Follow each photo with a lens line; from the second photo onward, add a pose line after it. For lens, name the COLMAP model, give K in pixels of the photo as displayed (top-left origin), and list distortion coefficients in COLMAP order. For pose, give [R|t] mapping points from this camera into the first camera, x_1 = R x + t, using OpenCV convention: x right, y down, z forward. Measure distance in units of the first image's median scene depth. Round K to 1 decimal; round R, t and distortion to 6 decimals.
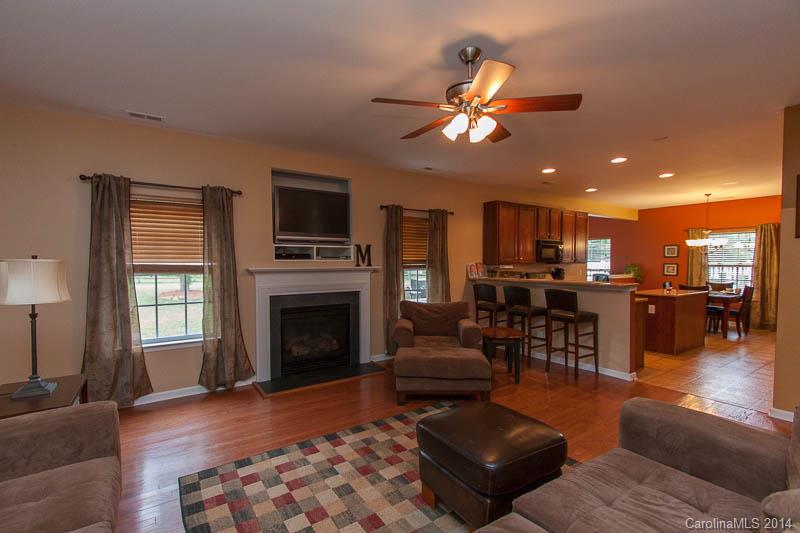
lens RADIAL K [[363.5, 0, 381.7], [0, 363.5, 270.6], [0, 0, 1]] dist [0.004566, -0.002894]
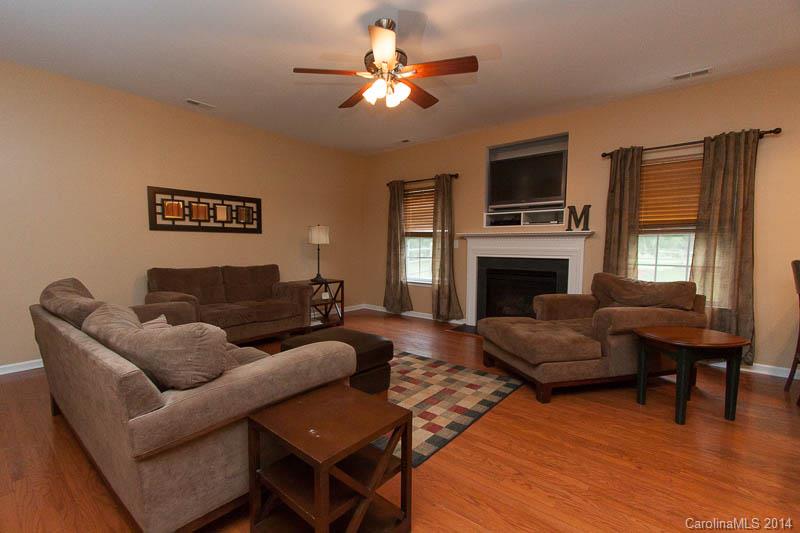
lens RADIAL K [[363.5, 0, 397.8], [0, 363.5, 266.6], [0, 0, 1]] dist [0.004566, -0.002894]
pose [[0.286379, 0.059982, -0.956237, 0.702587], [-0.030229, 0.998107, 0.053556, 0.042234], [0.957639, 0.013569, 0.287650, 0.371945]]
